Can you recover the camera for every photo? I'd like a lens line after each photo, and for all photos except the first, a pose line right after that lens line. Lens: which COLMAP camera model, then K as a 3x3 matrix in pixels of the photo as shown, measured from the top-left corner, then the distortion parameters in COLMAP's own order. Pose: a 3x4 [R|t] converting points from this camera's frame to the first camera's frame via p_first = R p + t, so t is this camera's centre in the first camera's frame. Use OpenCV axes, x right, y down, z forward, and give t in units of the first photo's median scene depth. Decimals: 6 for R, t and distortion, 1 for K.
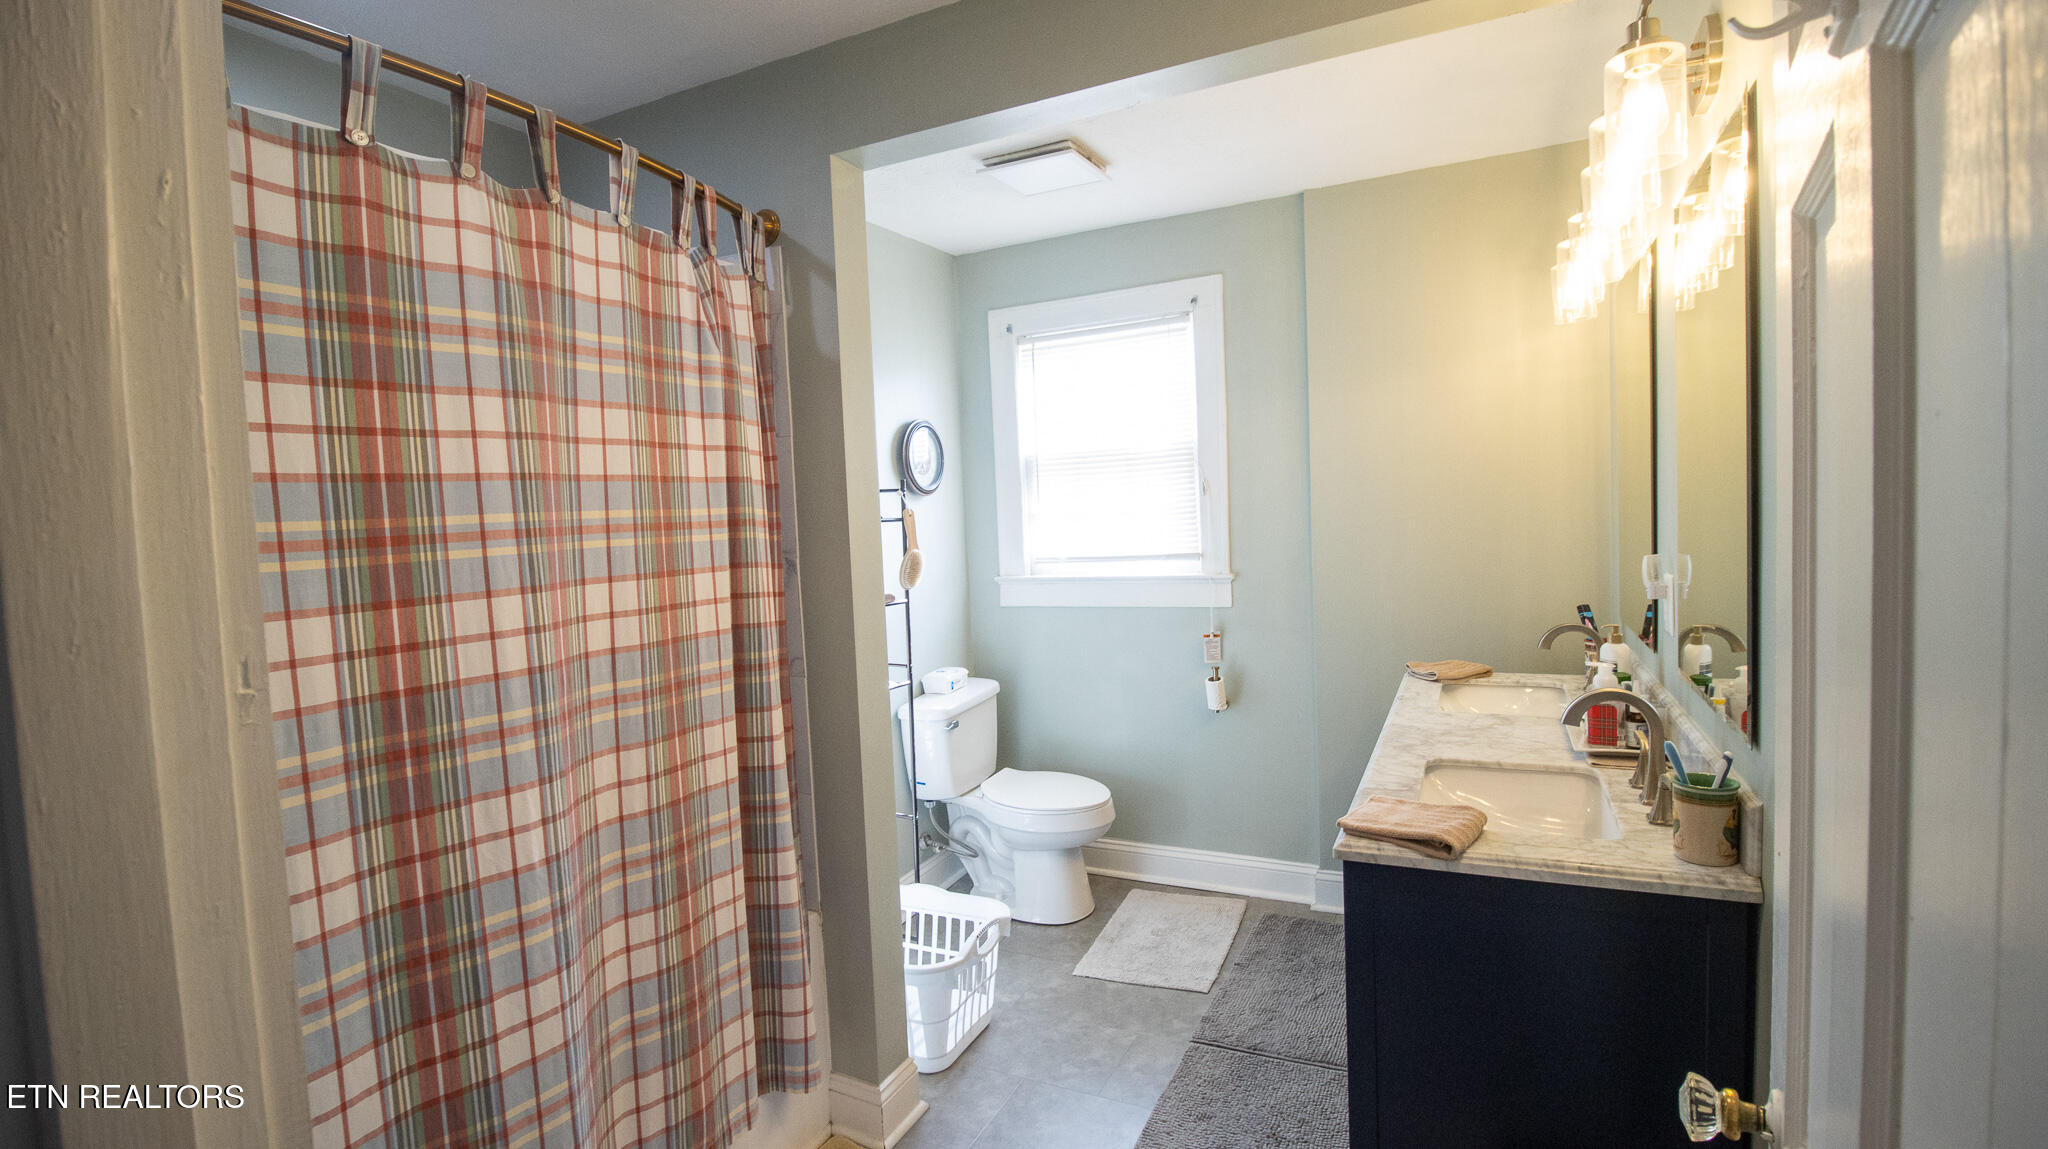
lens RADIAL K [[954.6, 0, 1017.6], [0, 954.6, 572.3], [0, 0, 1]] dist [-0.000186, -0.012252]
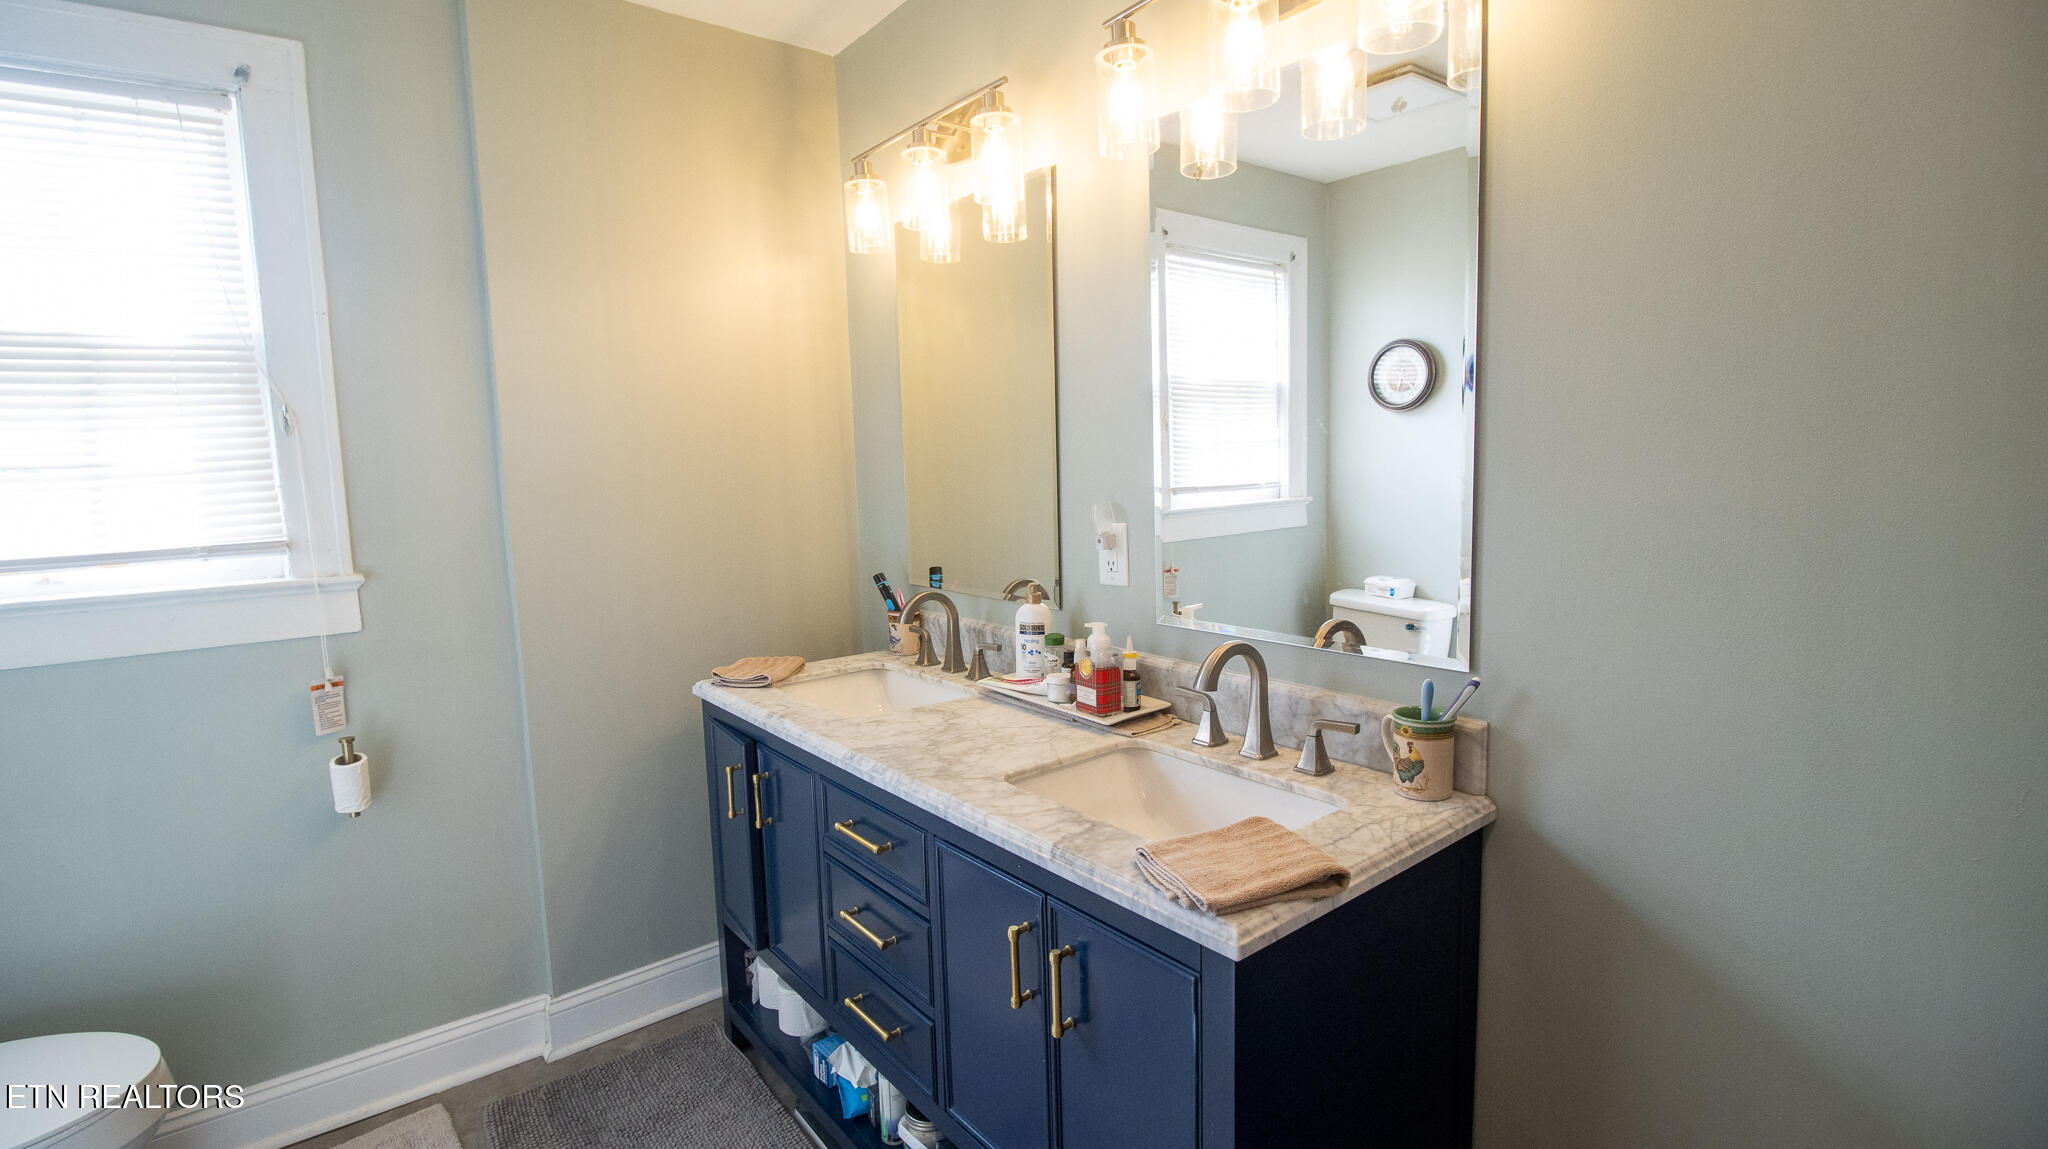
lens RADIAL K [[954.6, 0, 1017.6], [0, 954.6, 572.3], [0, 0, 1]] dist [-0.000186, -0.012252]
pose [[0.424385, -0.067527, 0.902961, -0.130117], [0.066979, 0.996824, 0.043067, 0.002634], [-0.903001, 0.042202, 0.427560, 0.390064]]
